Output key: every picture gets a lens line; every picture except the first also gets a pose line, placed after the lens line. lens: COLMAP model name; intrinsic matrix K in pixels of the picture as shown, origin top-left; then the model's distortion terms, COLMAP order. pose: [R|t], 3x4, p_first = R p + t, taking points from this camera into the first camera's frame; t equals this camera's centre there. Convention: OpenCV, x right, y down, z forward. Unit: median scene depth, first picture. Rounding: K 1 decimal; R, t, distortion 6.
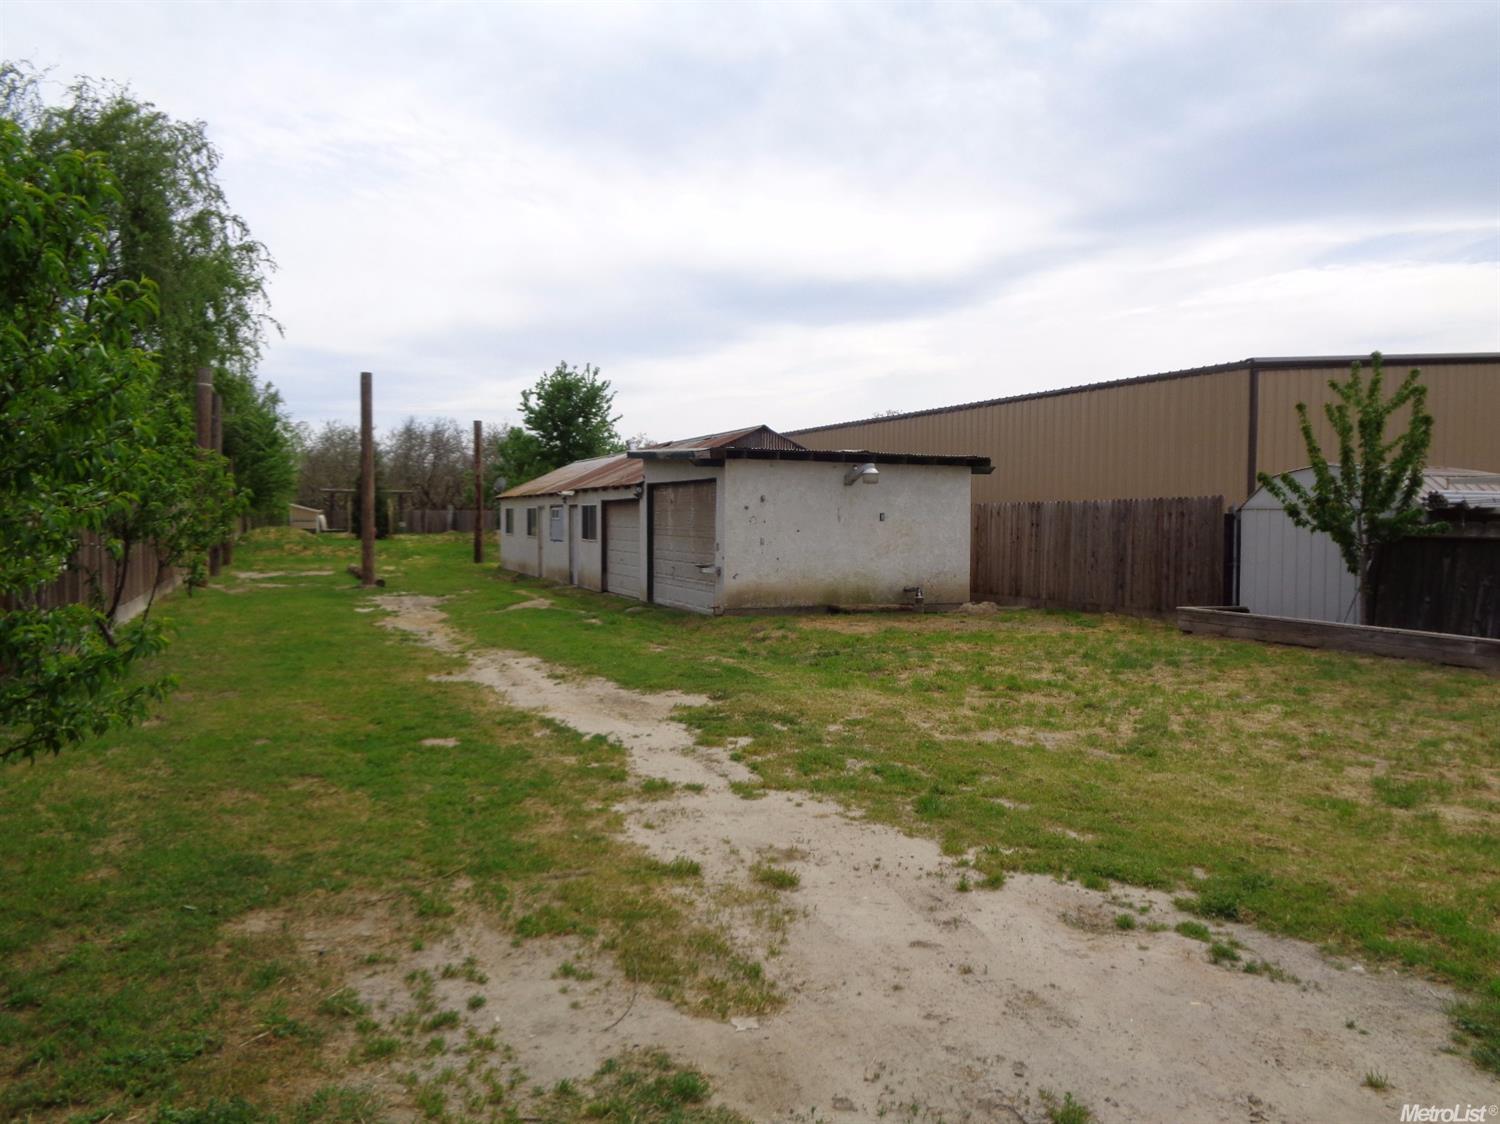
lens RADIAL K [[1135.2, 0, 742.0], [0, 1135.2, 548.5], [0, 0, 1]] dist [0.011013, -0.001299]
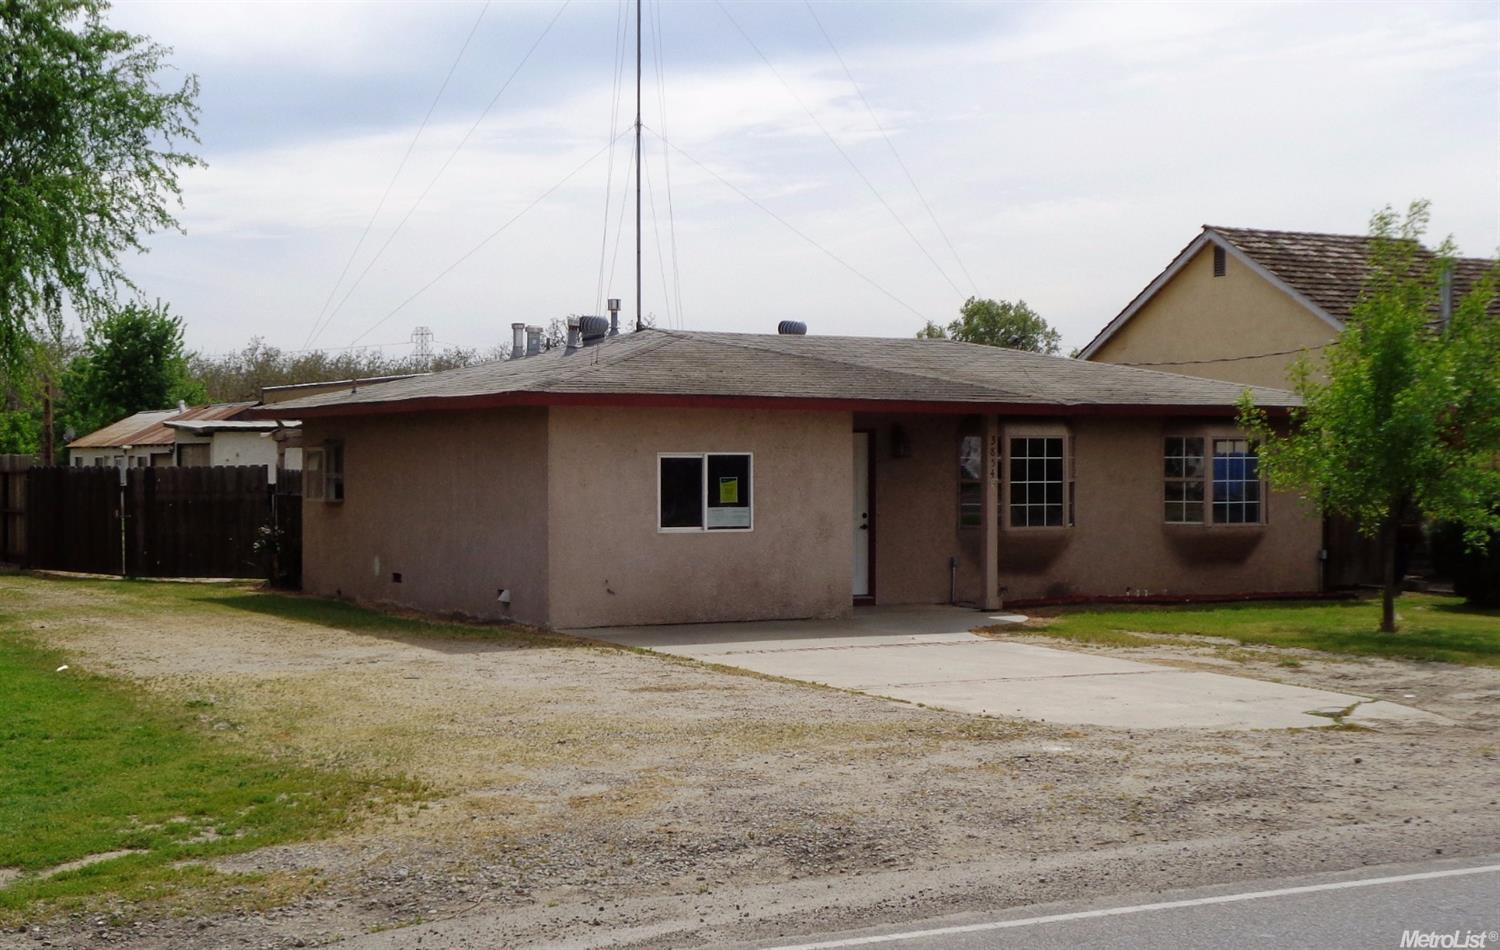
lens RADIAL K [[2312.4, 0, 677.0], [0, 2312.4, 461.0], [0, 0, 1]] dist [-0.034417, 0.000000]
pose [[0.997554, 0.010797, 0.069057, 0.221851], [-0.008700, 0.999494, -0.030592, 0.032898], [-0.069352, 0.029917, 0.997144, -1.275479]]
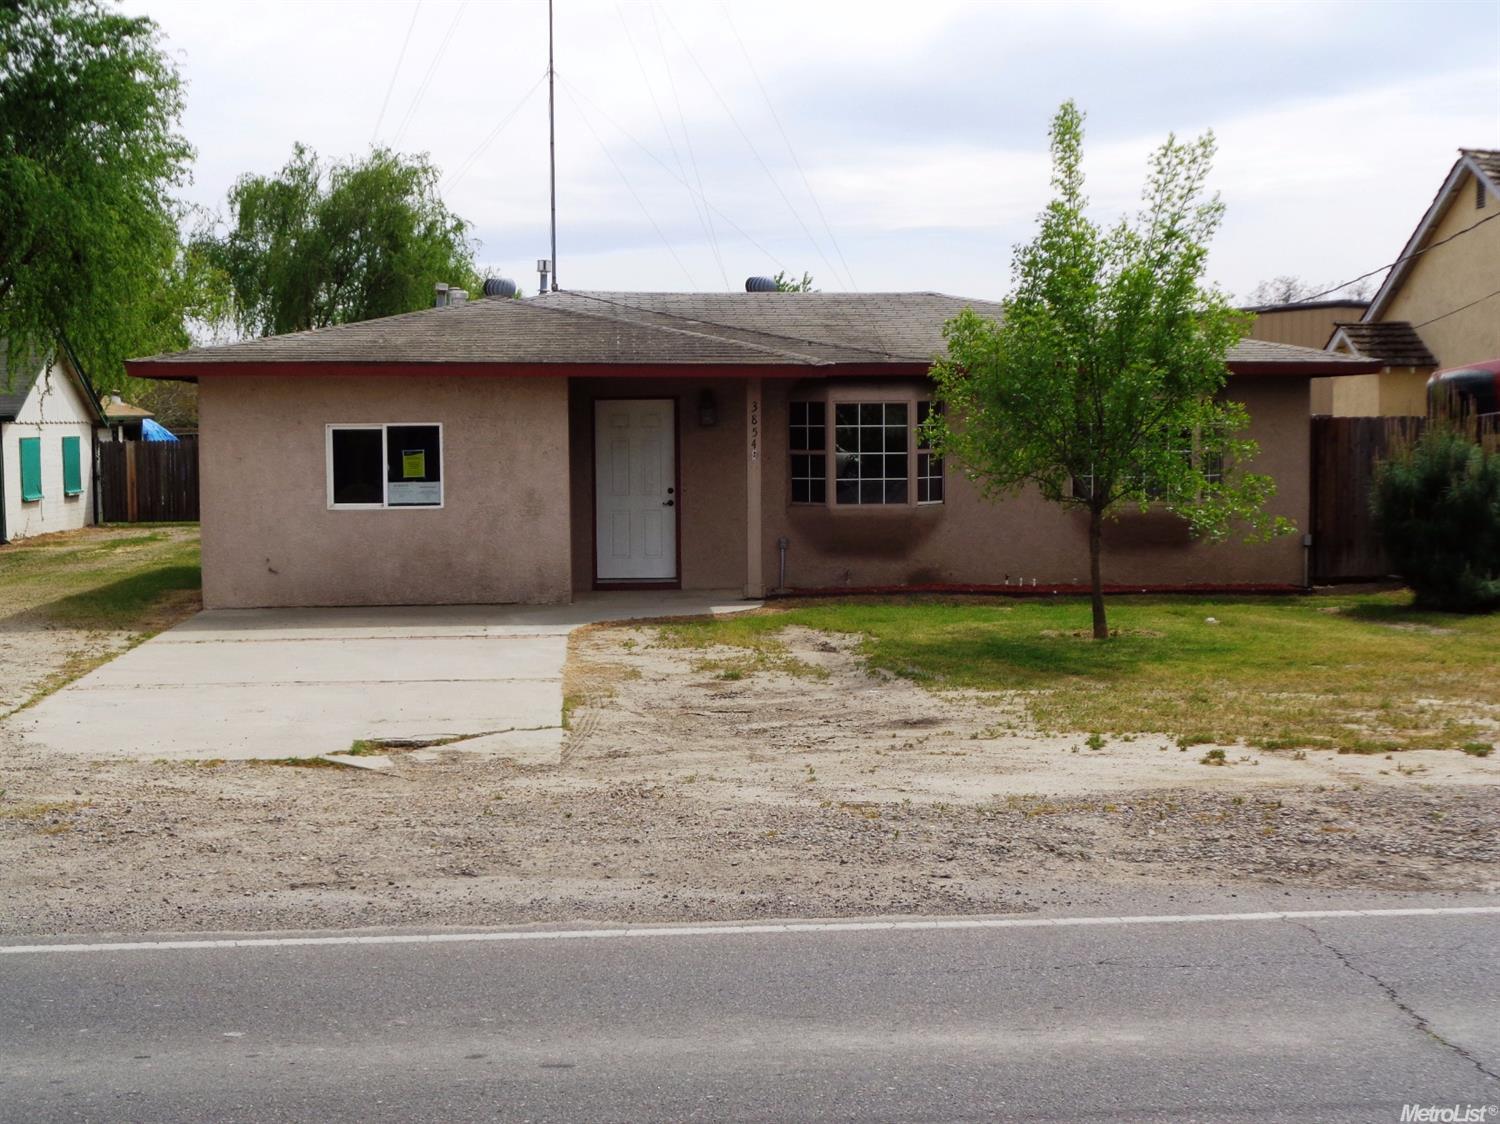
lens RADIAL K [[2215.5, 0, 748.9], [0, 2215.5, 565.6], [0, 0, 1]] dist [-0.041632, 0.000000]
pose [[0.946940, 0.025148, -0.320425, 0.577999], [-0.014075, 0.999223, 0.036828, 0.024462], [0.321102, -0.030364, 0.946558, -1.136897]]
